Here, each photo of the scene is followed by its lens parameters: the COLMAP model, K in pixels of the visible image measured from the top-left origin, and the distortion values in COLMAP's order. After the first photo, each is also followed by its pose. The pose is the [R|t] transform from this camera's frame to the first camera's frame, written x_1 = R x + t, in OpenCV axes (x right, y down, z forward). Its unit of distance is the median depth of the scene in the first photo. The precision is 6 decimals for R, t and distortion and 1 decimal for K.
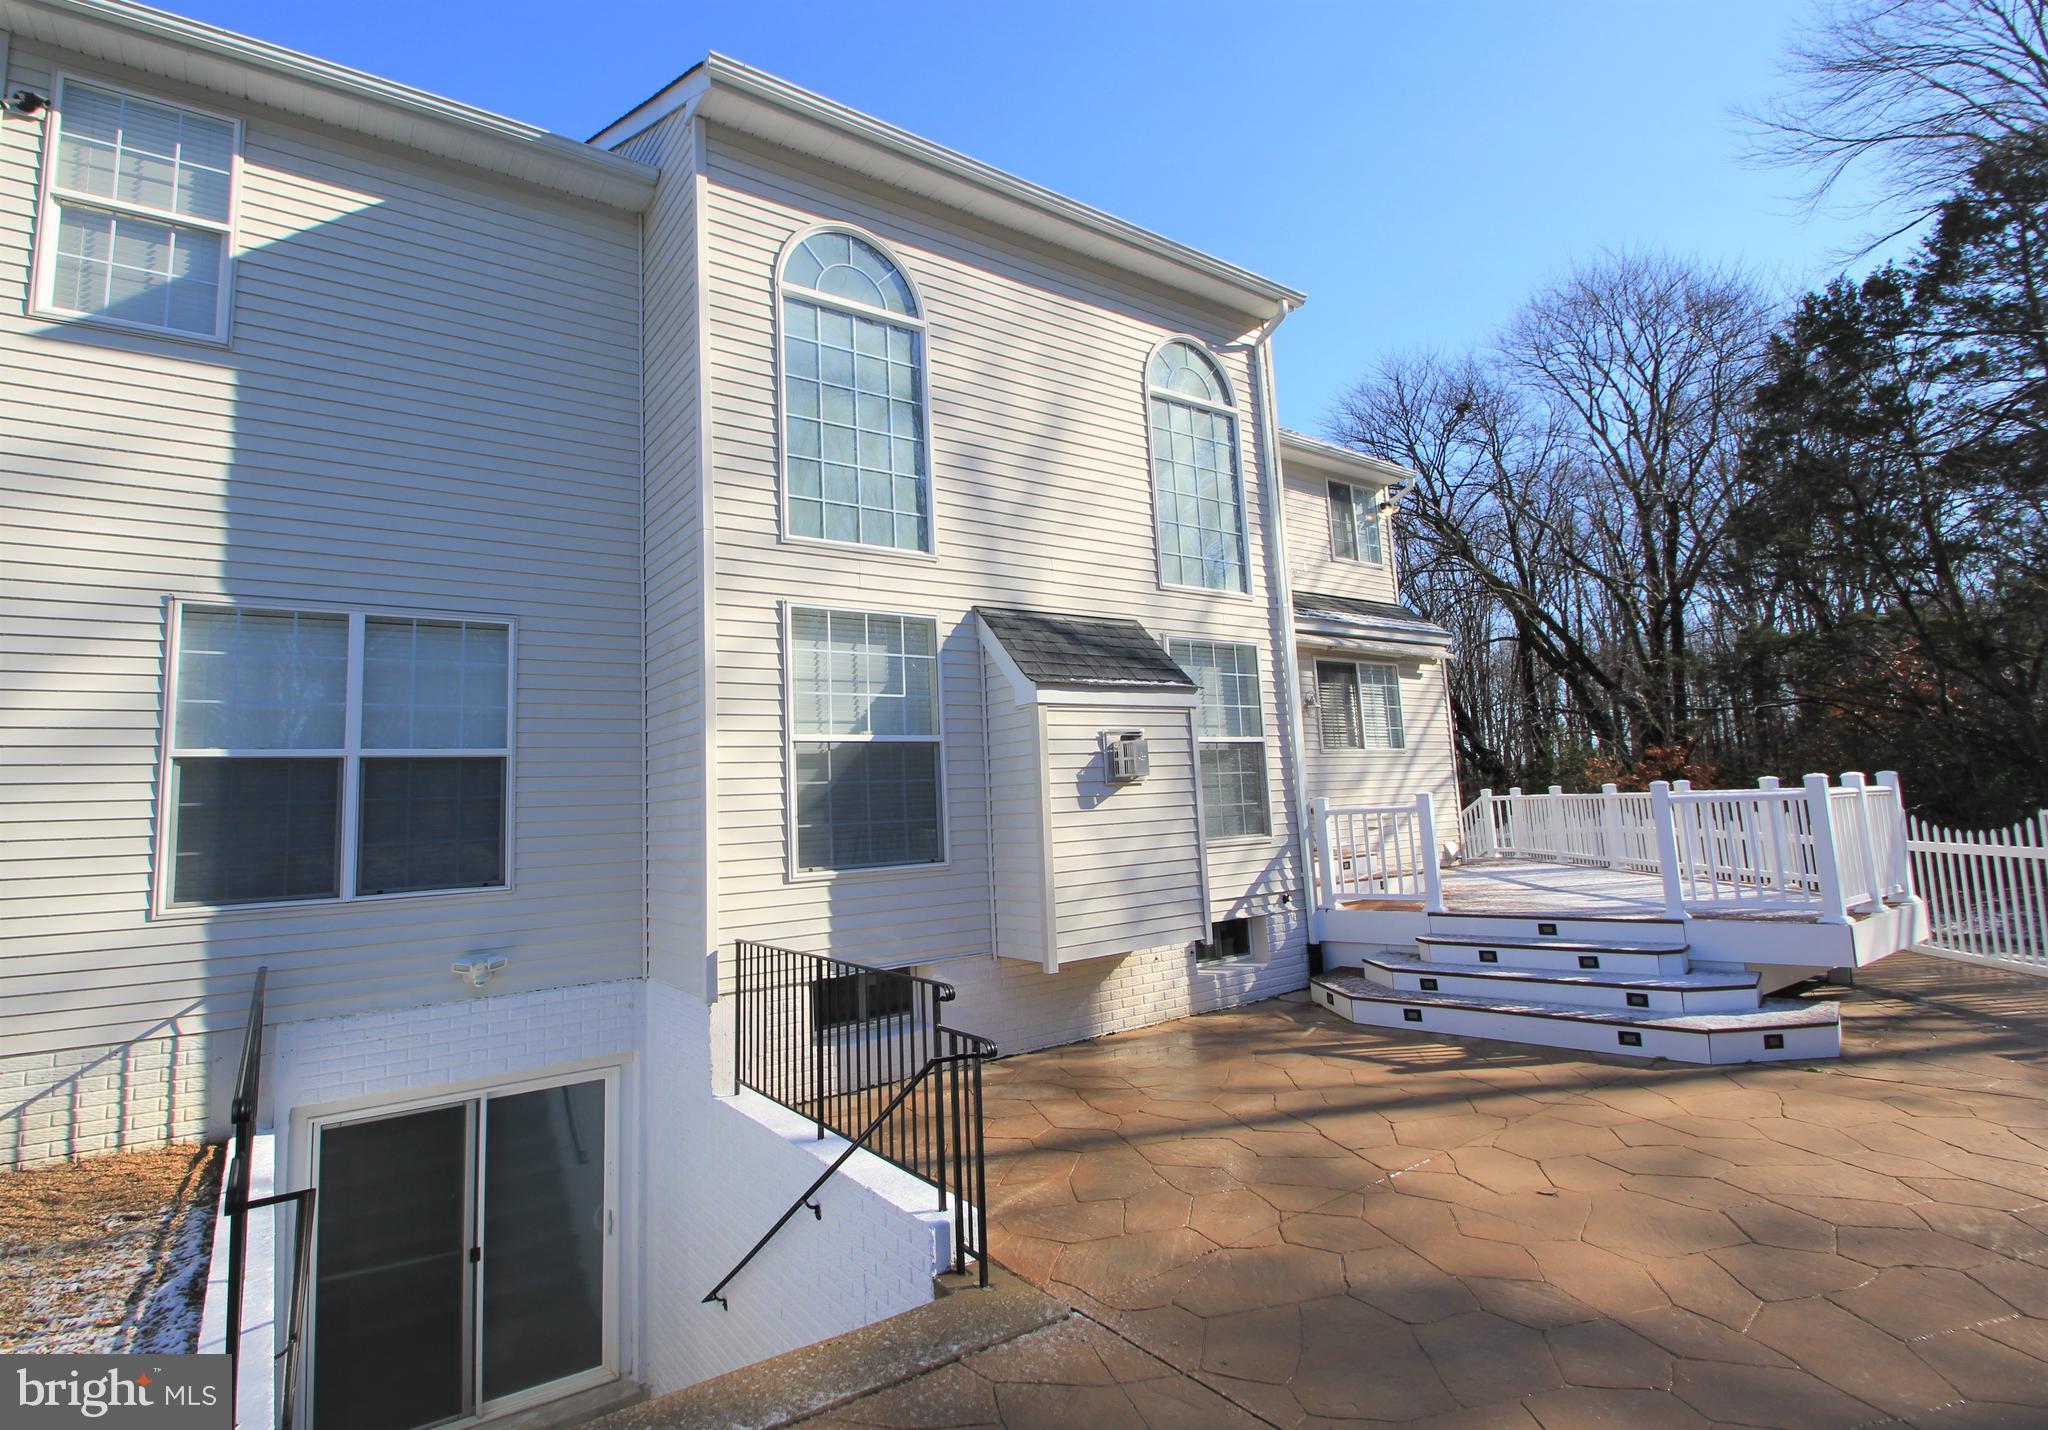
lens RADIAL K [[1021.3, 0, 1131.4], [0, 1021.3, 715.4], [0, 0, 1]] dist [0.004535, 0.001114]
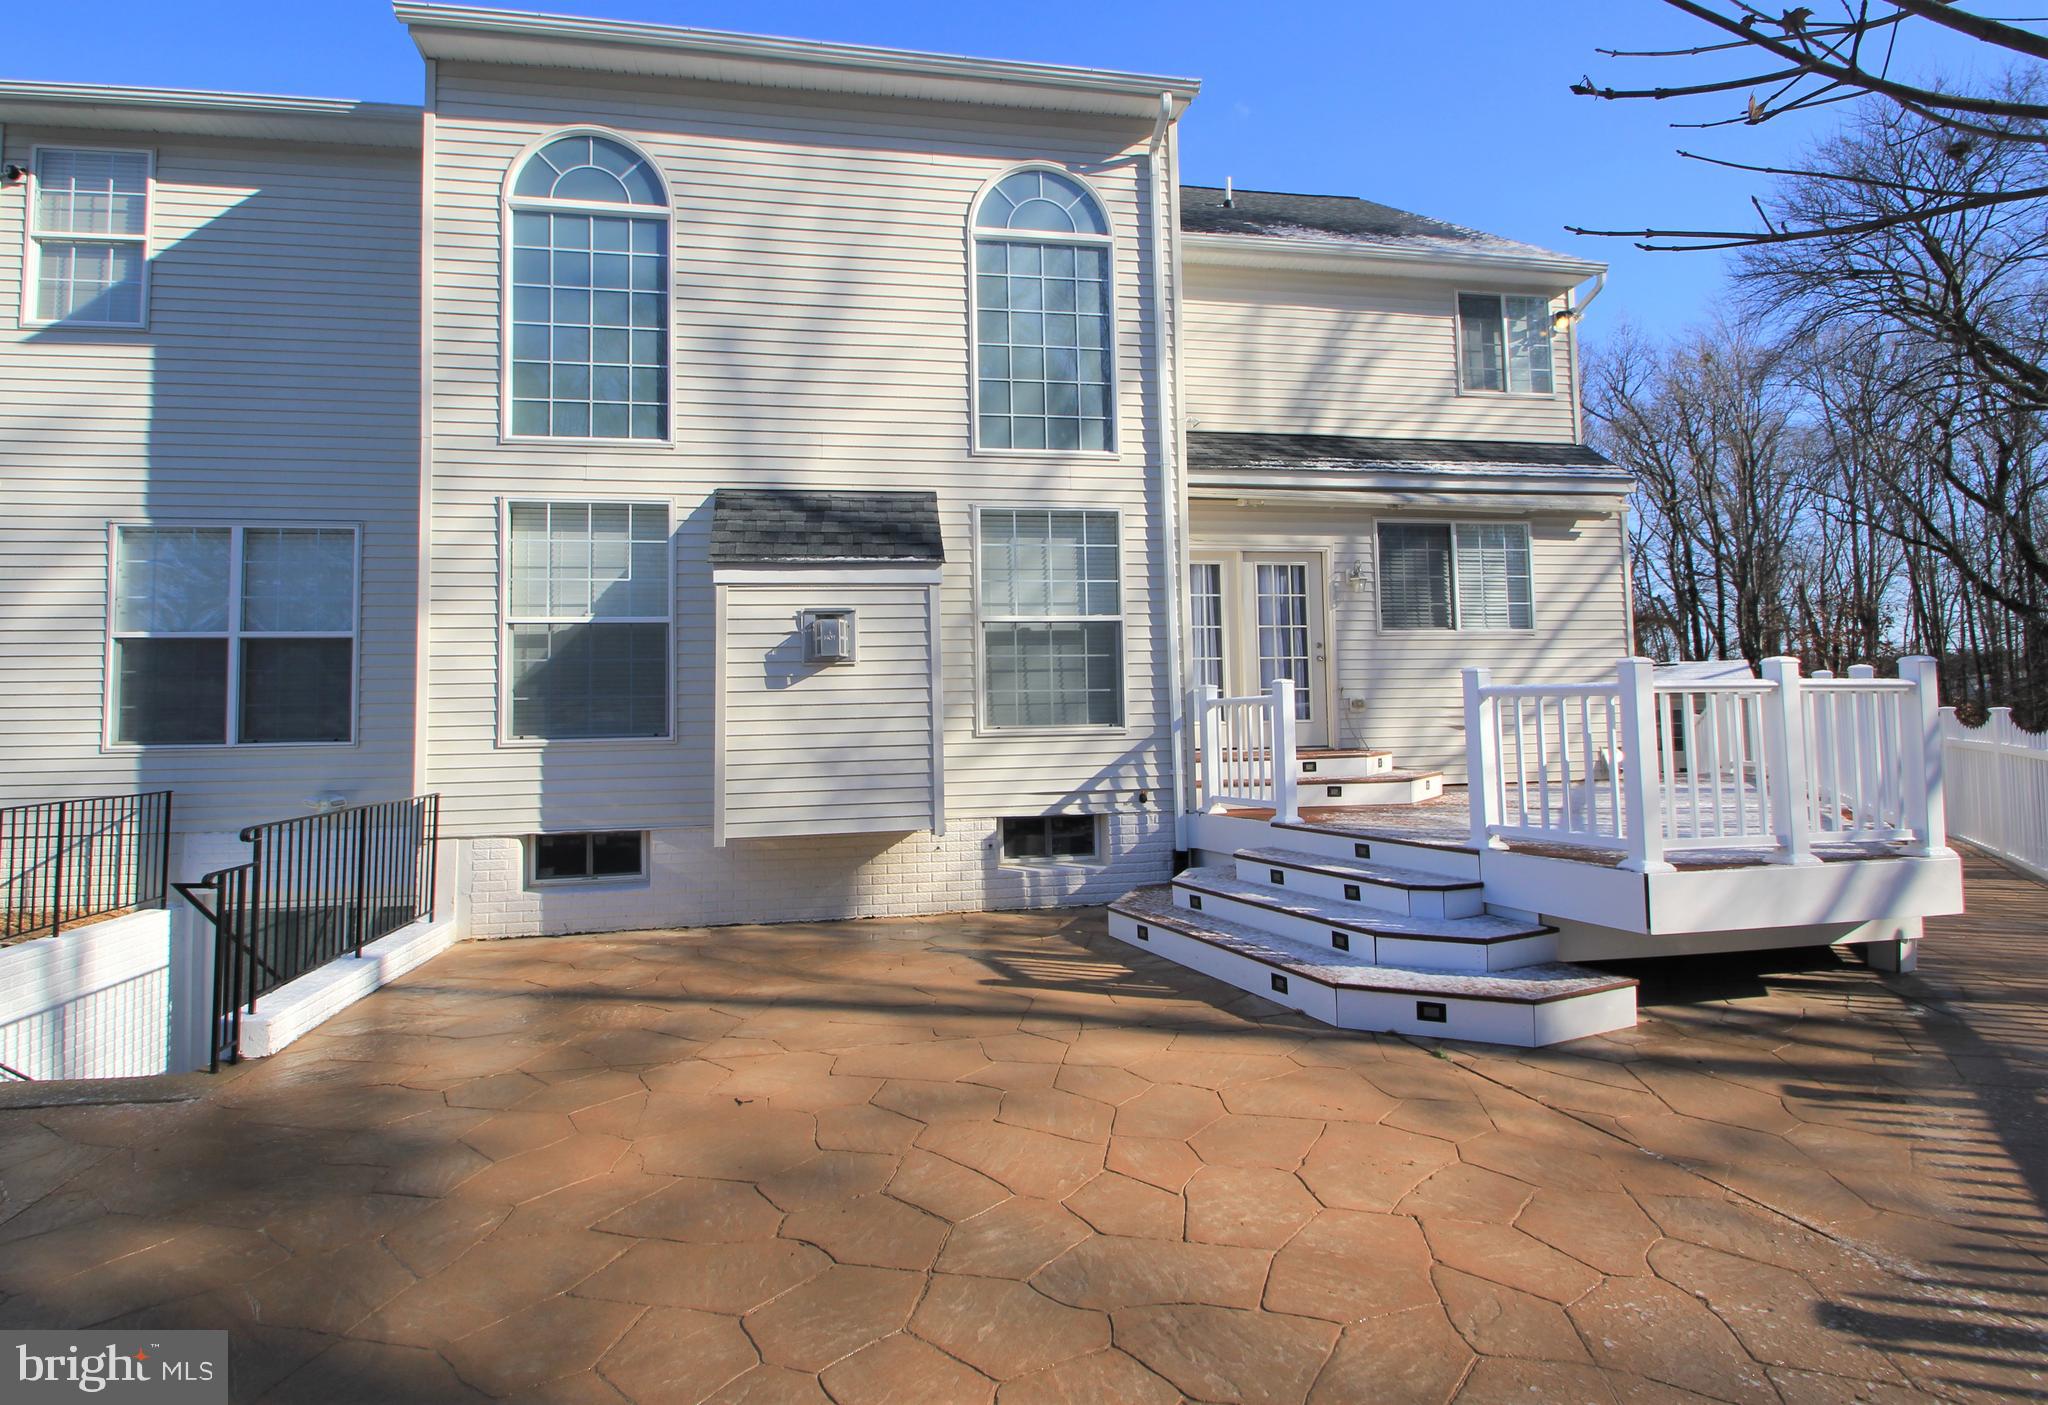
lens RADIAL K [[1082.9, 0, 1024.3], [0, 1082.9, 693.0], [0, 0, 1]] dist [0.006851, -0.000524]
pose [[0.899044, 0.018214, -0.437479, 0.620756], [0.018837, 0.996601, 0.080202, 0.015226], [0.437453, -0.080346, 0.895645, 0.157805]]
